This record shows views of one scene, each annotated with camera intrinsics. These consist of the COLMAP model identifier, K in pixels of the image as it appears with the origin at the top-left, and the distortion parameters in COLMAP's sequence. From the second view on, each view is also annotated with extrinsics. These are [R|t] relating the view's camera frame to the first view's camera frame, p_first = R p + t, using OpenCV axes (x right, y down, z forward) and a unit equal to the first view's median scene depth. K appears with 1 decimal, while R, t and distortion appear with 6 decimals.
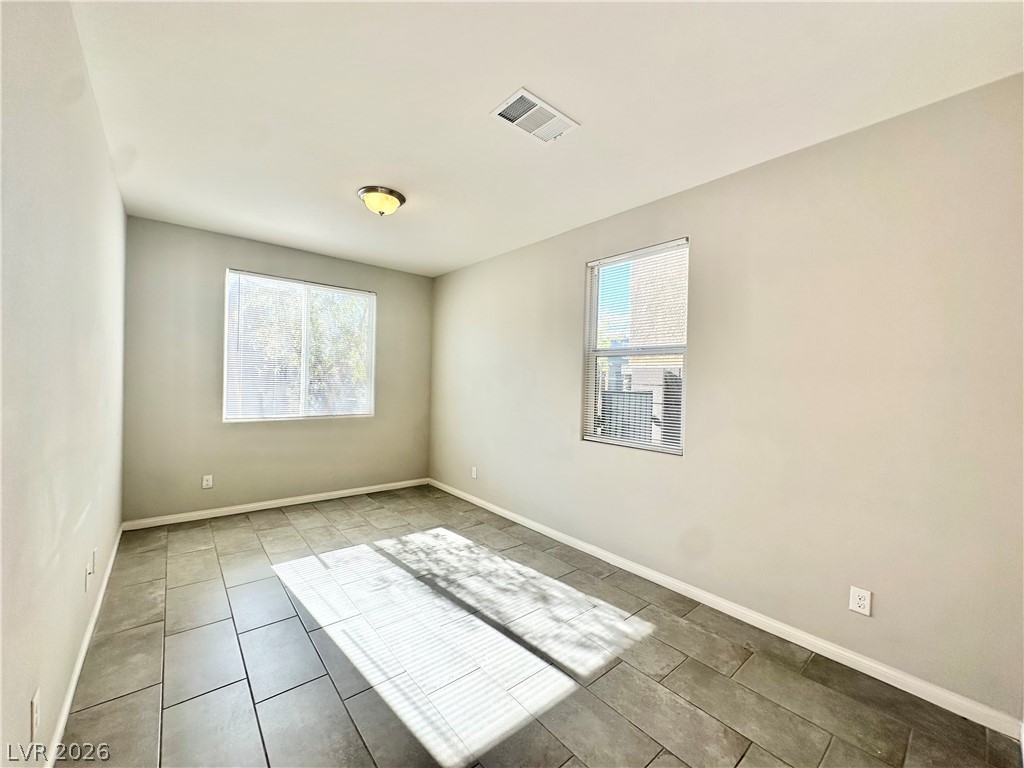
lens RADIAL K [[406.3, 0, 510.8], [0, 406.3, 383.9], [0, 0, 1]] dist [-0.002849, 0.000401]
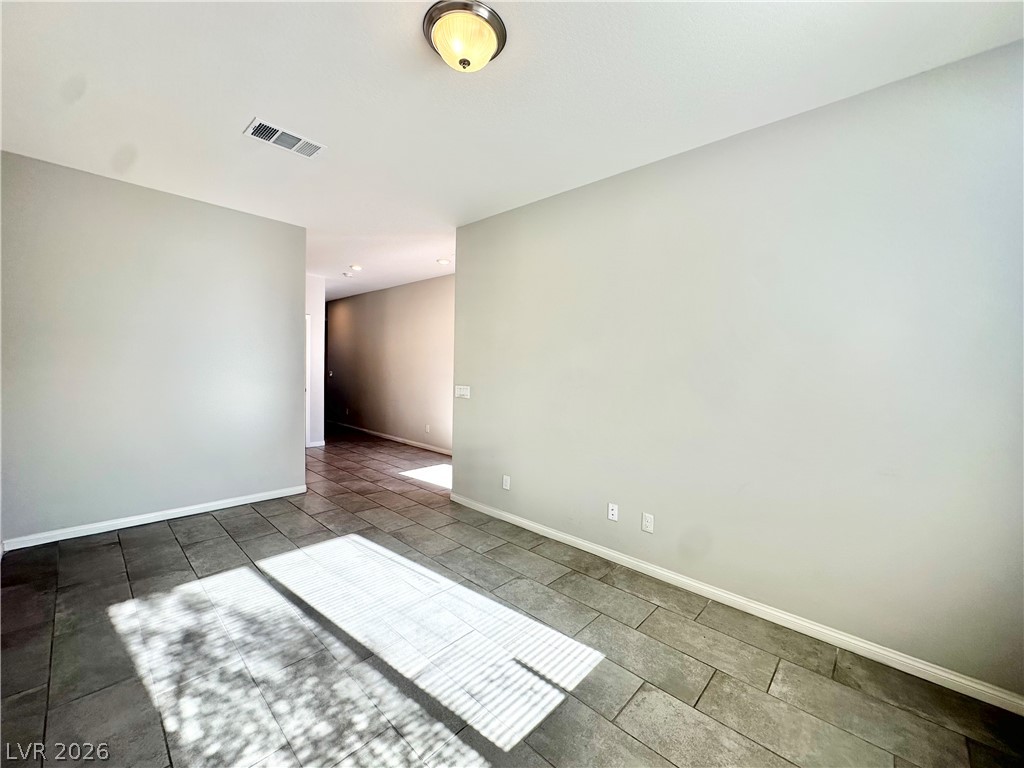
lens RADIAL K [[406.3, 0, 510.8], [0, 406.3, 383.9], [0, 0, 1]] dist [-0.002849, 0.000401]
pose [[-0.990844, -0.049315, -0.125684, -0.425269], [-0.055708, 0.997299, 0.047871, -0.014844], [0.122984, 0.054434, -0.990915, 2.035662]]
